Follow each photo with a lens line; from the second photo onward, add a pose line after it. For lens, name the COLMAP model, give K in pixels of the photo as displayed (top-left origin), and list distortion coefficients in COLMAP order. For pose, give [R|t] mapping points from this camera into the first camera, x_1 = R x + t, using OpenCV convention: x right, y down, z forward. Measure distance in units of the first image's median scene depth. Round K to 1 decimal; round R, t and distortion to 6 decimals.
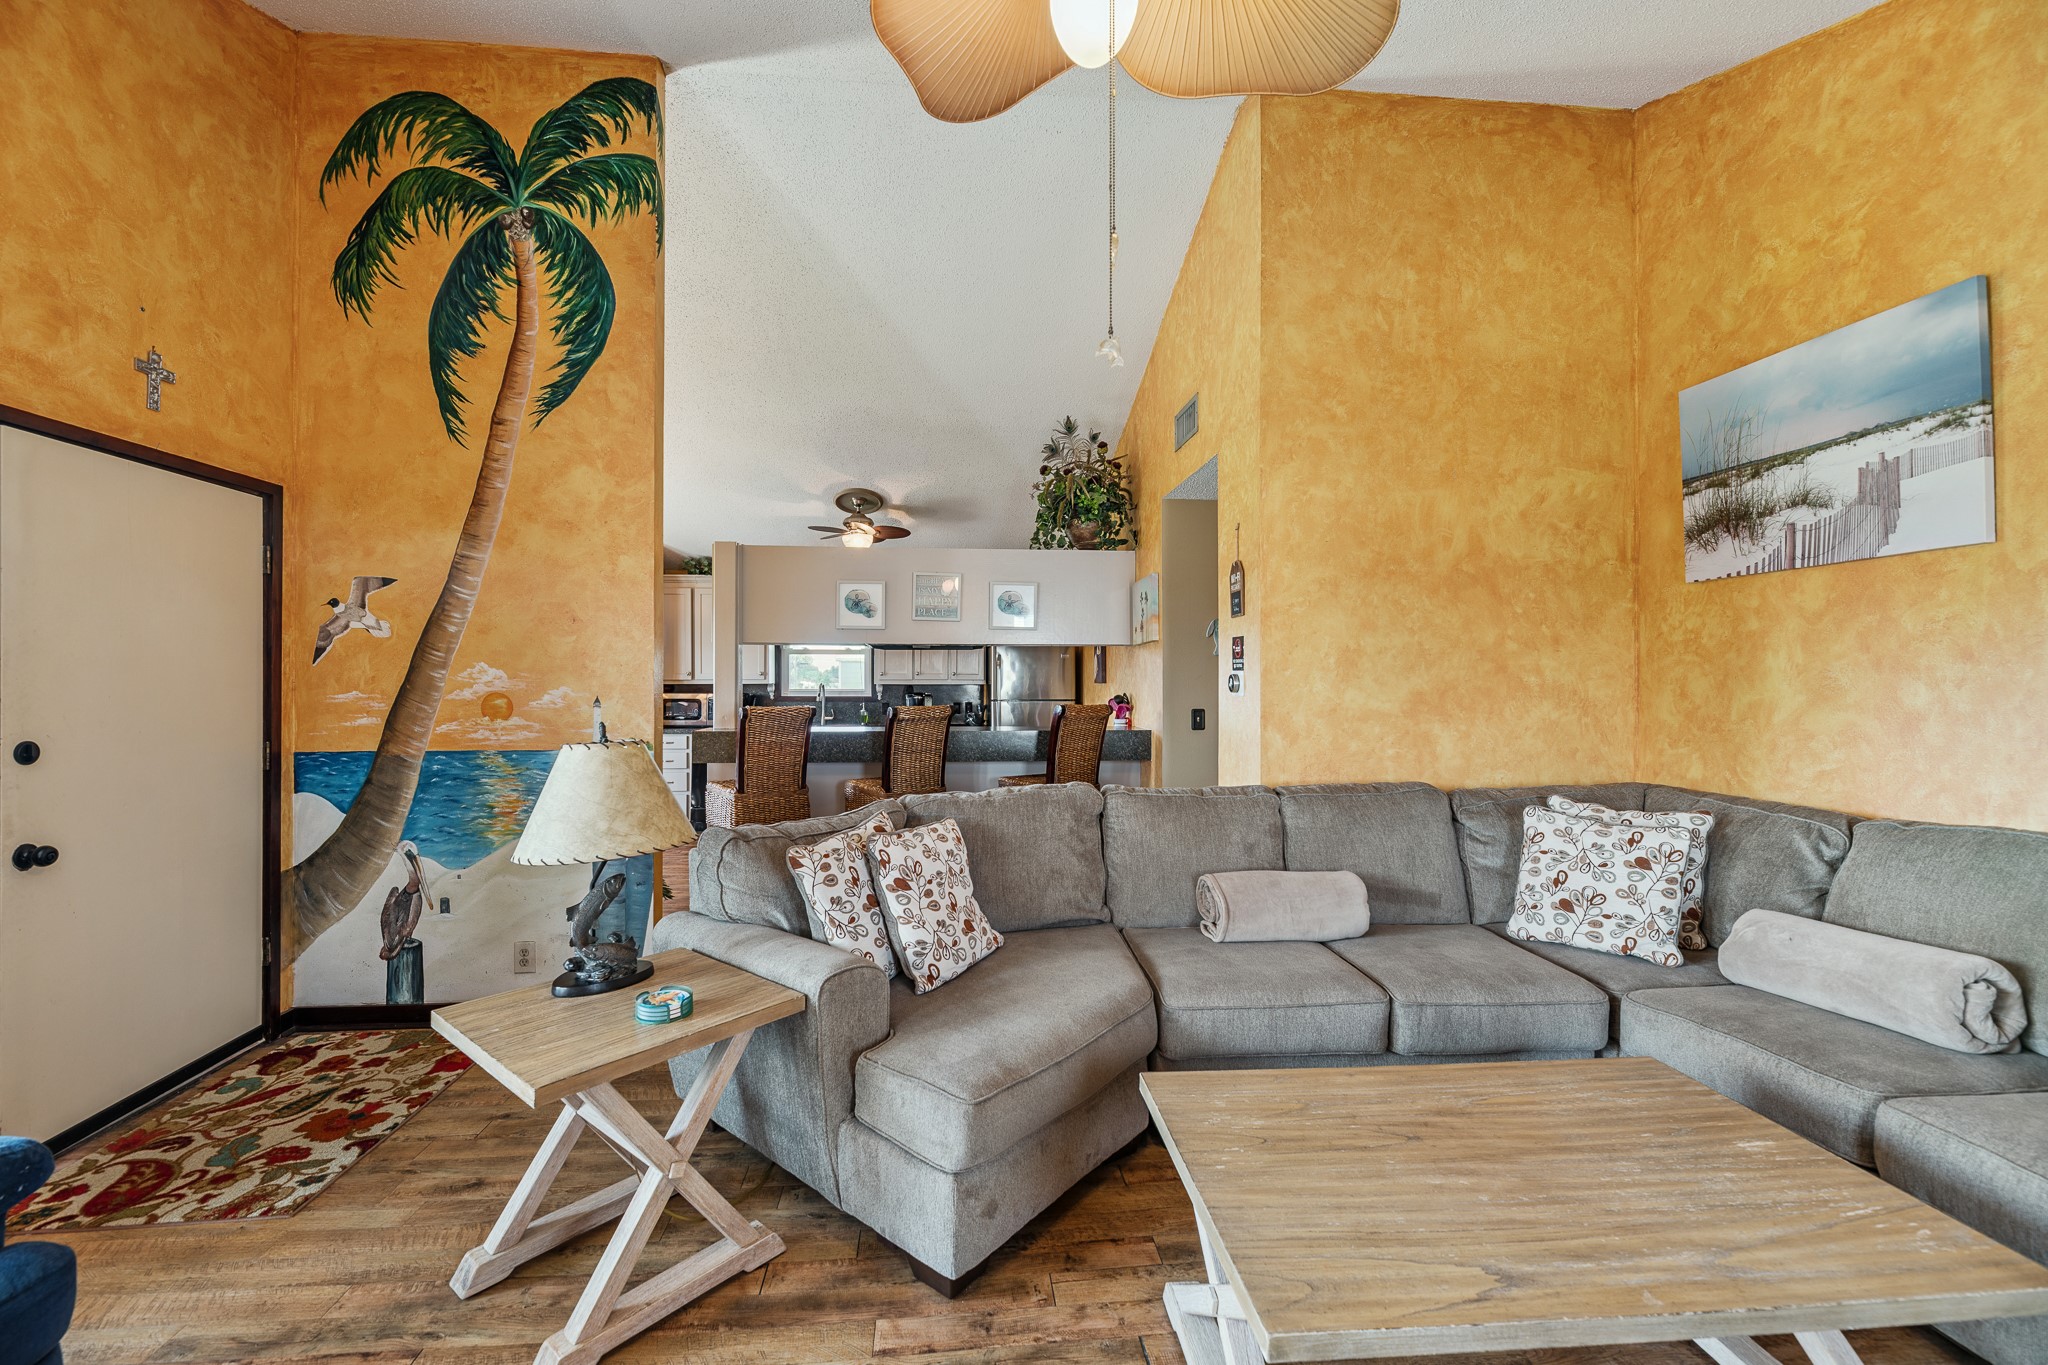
lens RADIAL K [[829.6, 0, 1016.0], [0, 829.6, 680.1], [0, 0, 1]] dist [-0.000520, -0.001149]
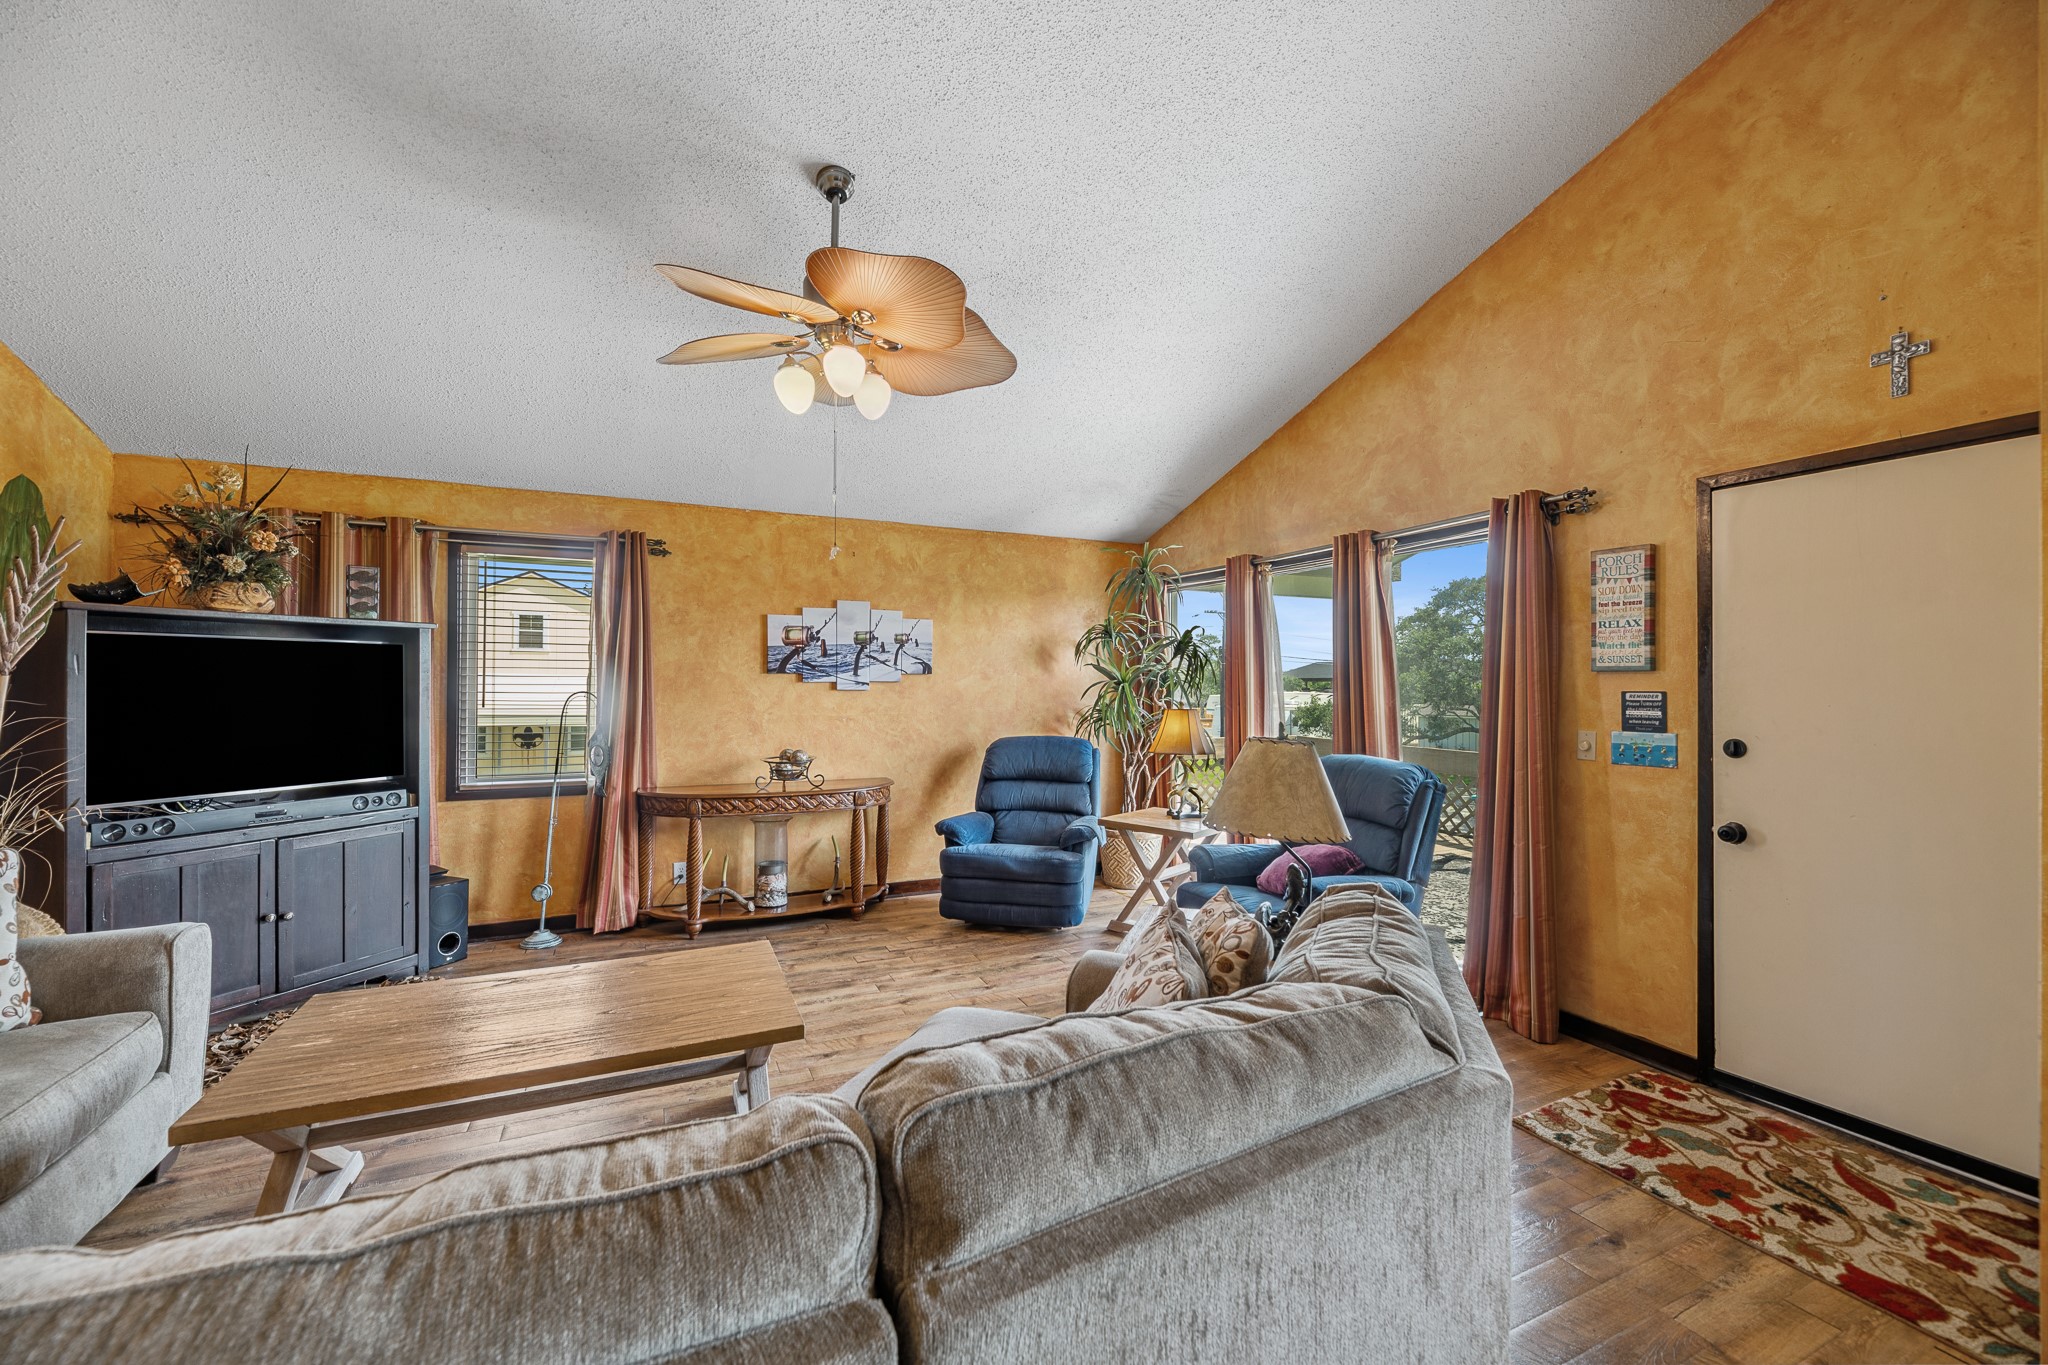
lens RADIAL K [[829.6, 0, 1030.3], [0, 829.6, 673.4], [0, 0, 1]] dist [-0.000520, -0.001149]
pose [[-0.939792, -0.007659, -0.341660, 0.188352], [-0.004776, 0.999946, -0.009280, -0.005964], [0.341712, -0.007089, -0.939778, 1.619141]]
